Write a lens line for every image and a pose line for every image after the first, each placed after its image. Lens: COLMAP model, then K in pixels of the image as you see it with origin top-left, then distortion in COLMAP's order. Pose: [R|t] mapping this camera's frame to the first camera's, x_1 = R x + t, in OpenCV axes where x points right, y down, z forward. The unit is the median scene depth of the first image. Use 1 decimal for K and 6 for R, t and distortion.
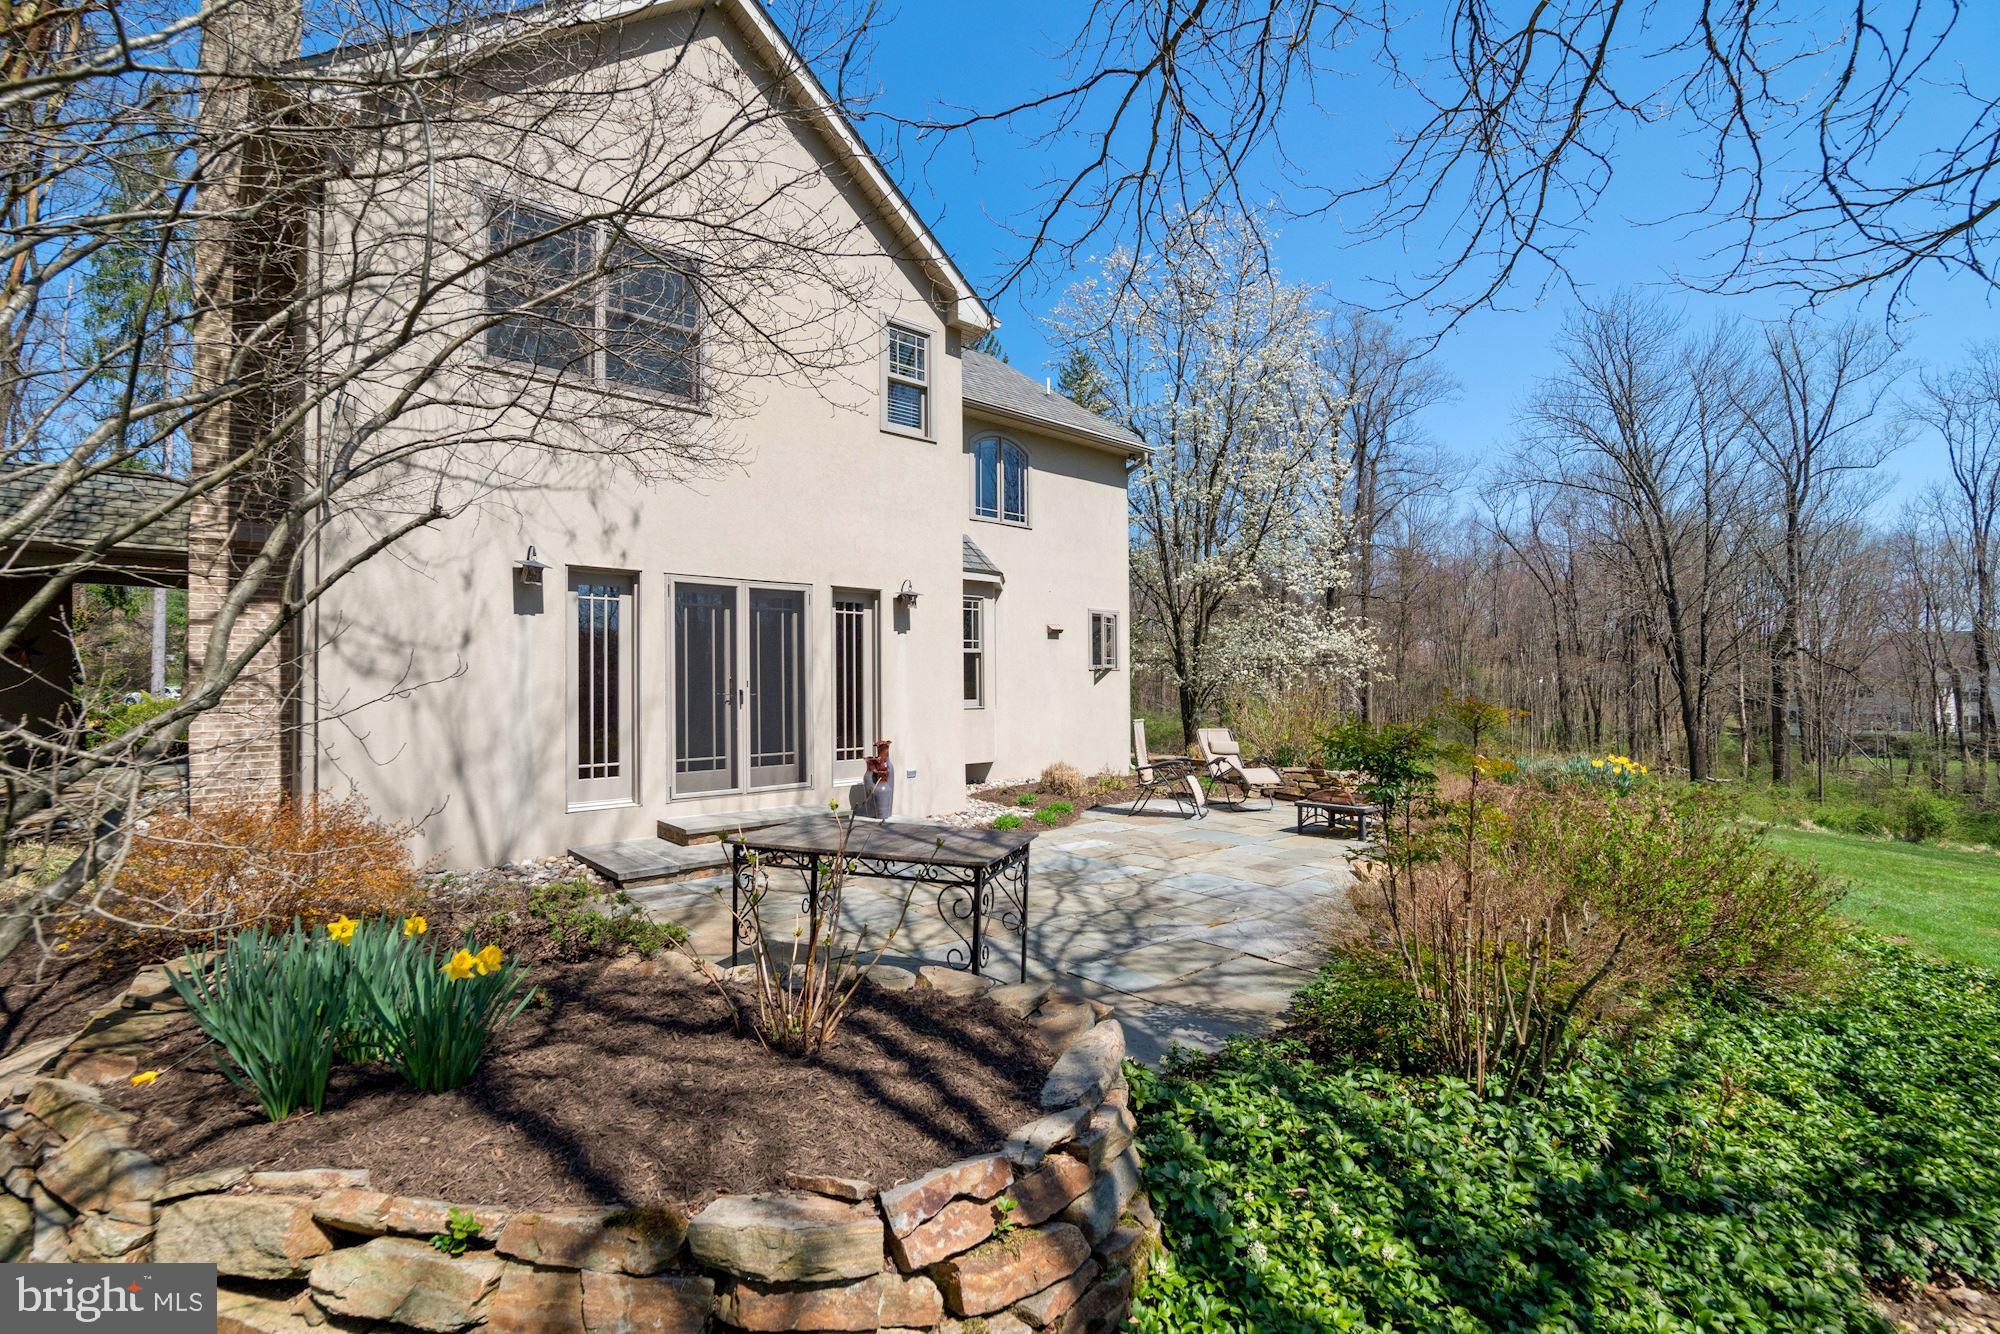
lens RADIAL K [[903.4, 0, 1011.9], [0, 903.4, 677.6], [0, 0, 1]] dist [-0.022296, 0.000410]
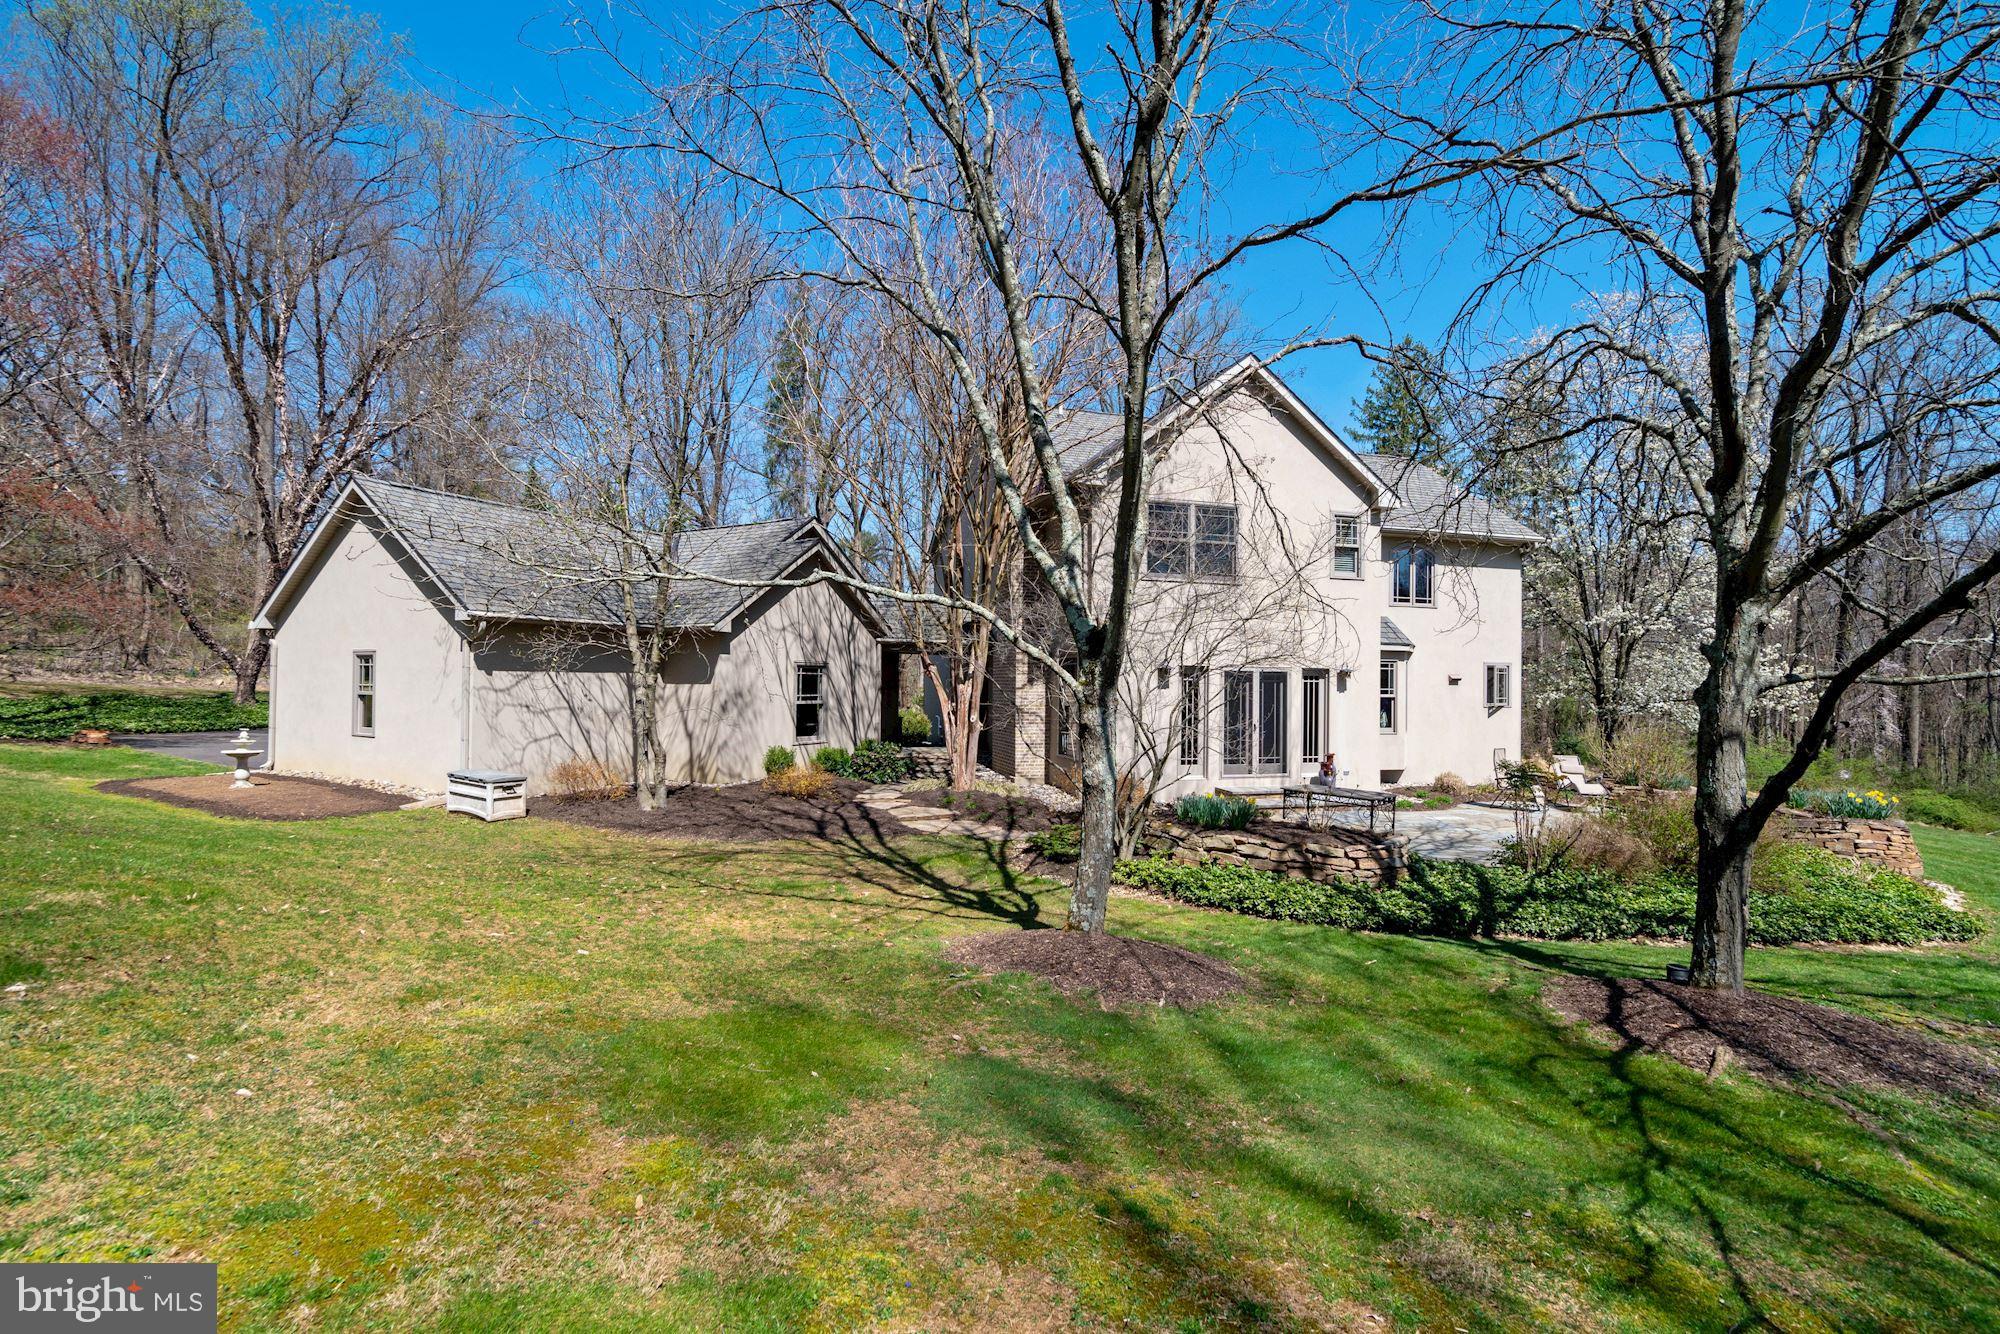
lens RADIAL K [[903.4, 0, 1011.9], [0, 903.4, 677.6], [0, 0, 1]] dist [-0.022296, 0.000410]
pose [[0.894728, 0.013285, -0.446414, 0.080837], [-0.014750, 0.999891, 0.000193, -0.065197], [0.446368, 0.006412, 0.894827, -0.805856]]
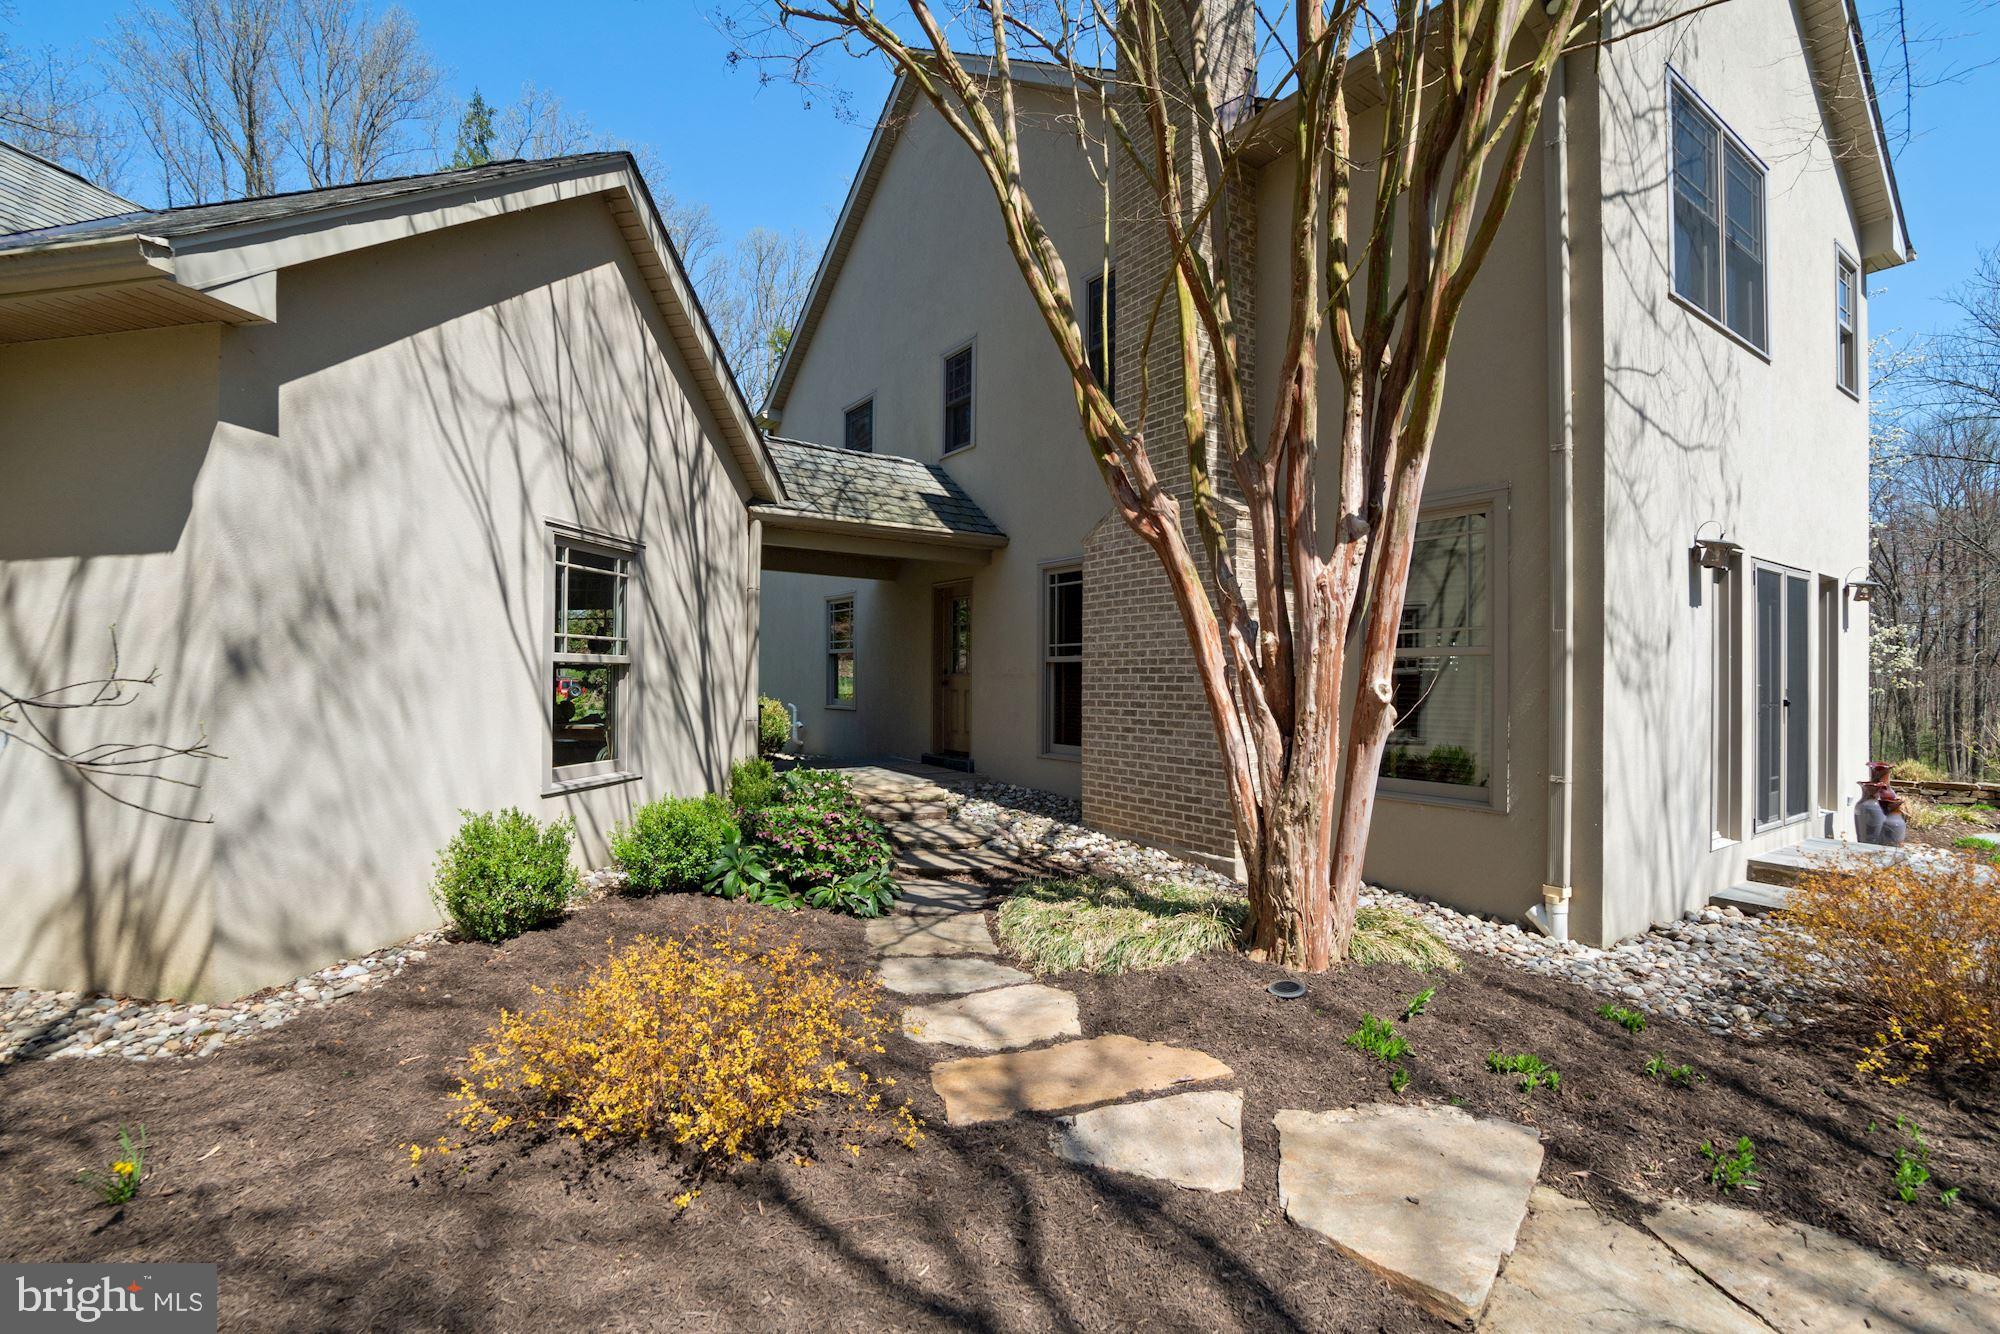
lens RADIAL K [[903.4, 0, 1011.9], [0, 903.4, 677.6], [0, 0, 1]] dist [-0.022296, 0.000410]
pose [[0.988952, 0.011858, -0.147762, -0.726749], [-0.011302, 0.999926, 0.004600, -0.002999], [0.147805, -0.002879, 0.989012, 0.085555]]
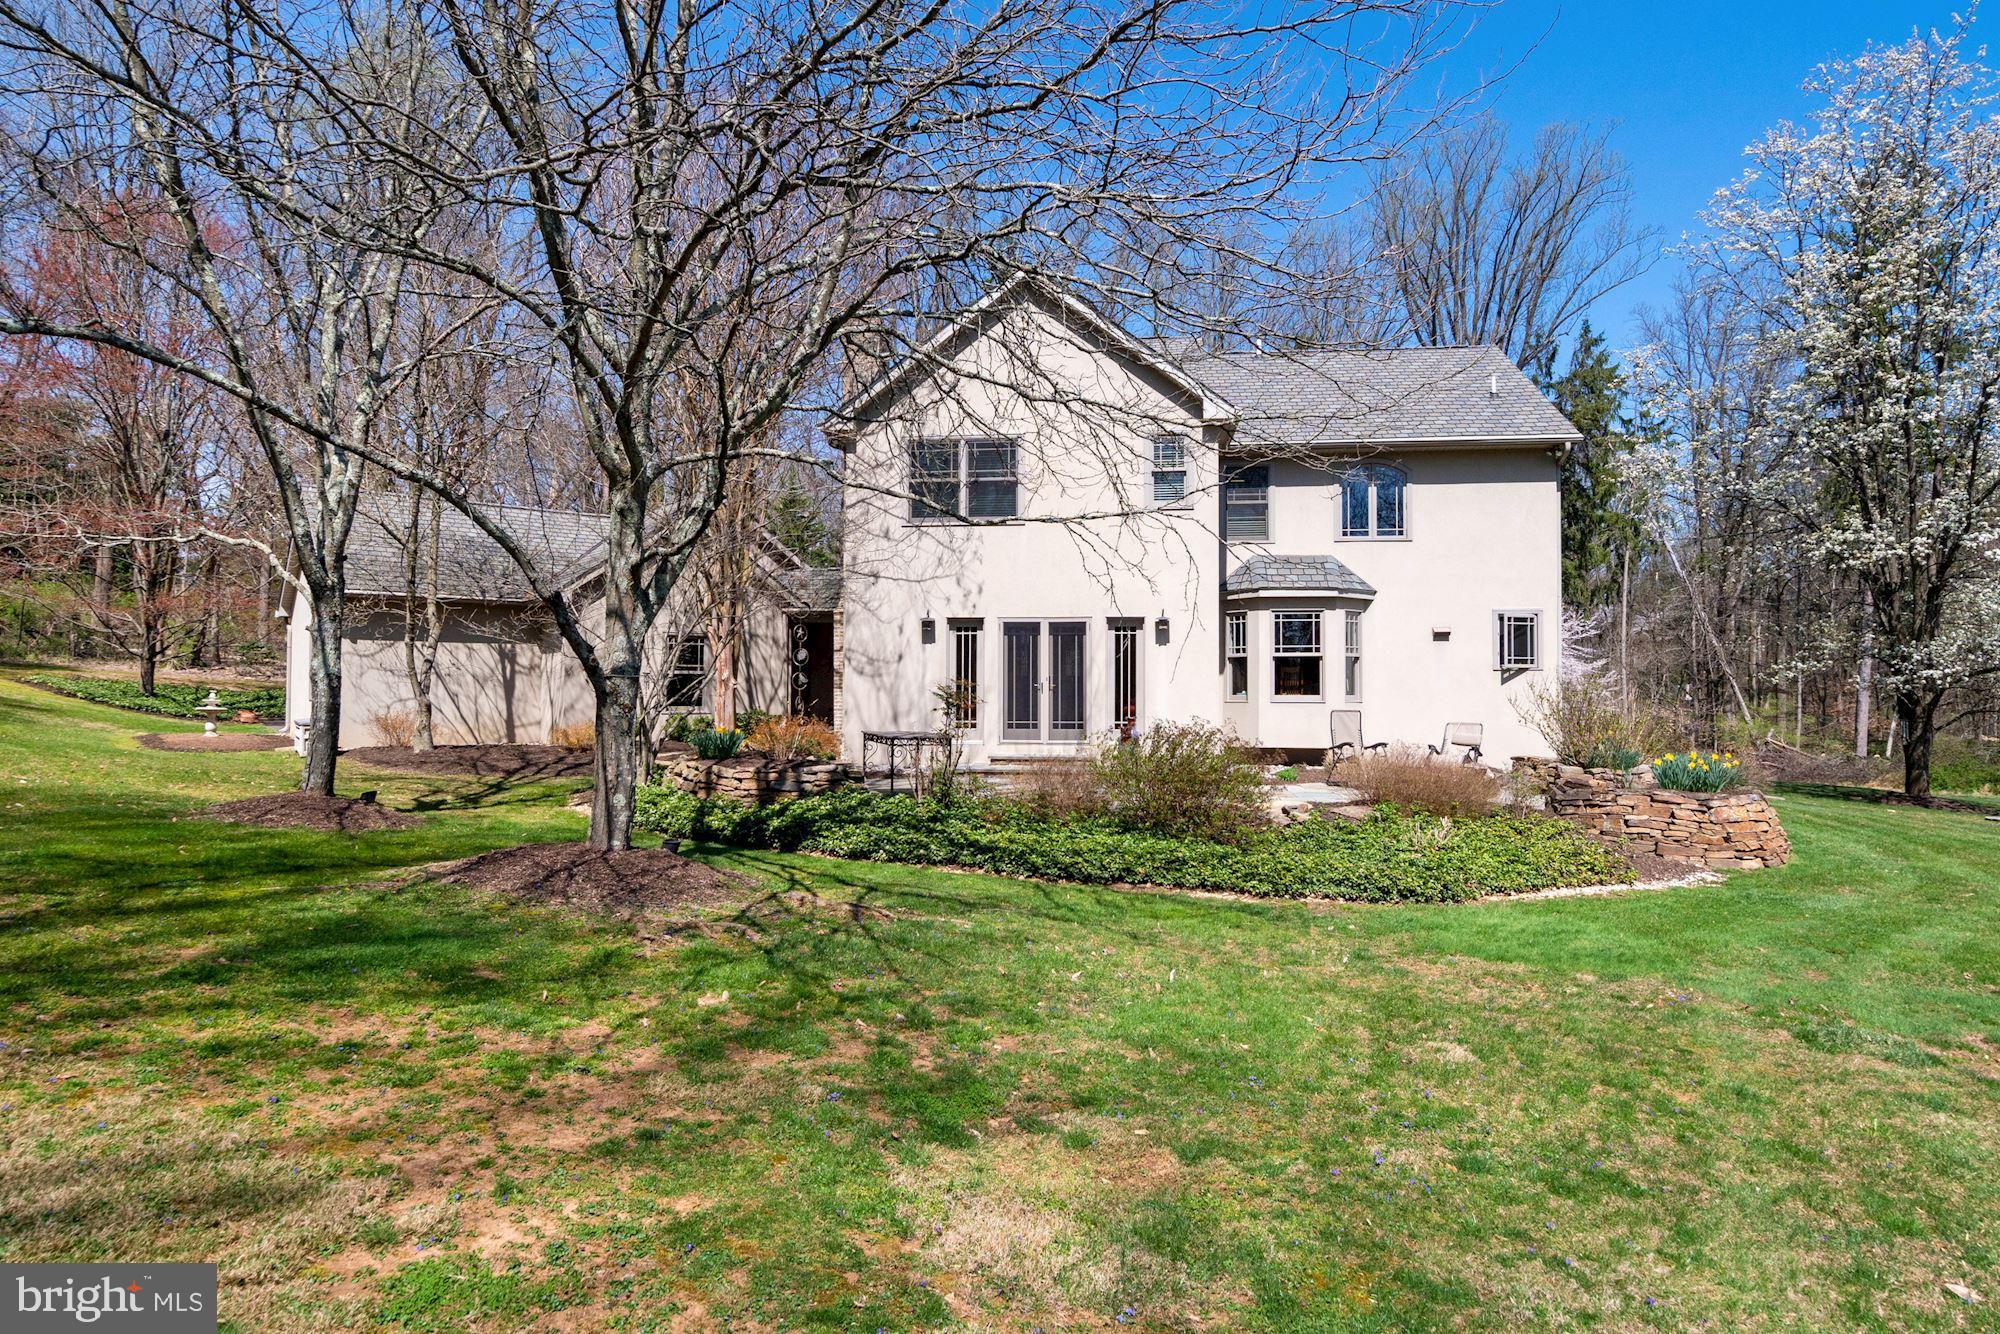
lens RADIAL K [[1187.2, 0, 1000.0], [0, 1187.2, 667.0], [0, 0, 1]] dist [-0.034192, 0.000695]
pose [[0.649389, -0.010365, -0.760386, 1.116094], [-0.003667, 0.999853, -0.016760, 0.018242], [0.760448, 0.013672, 0.649255, -0.424470]]
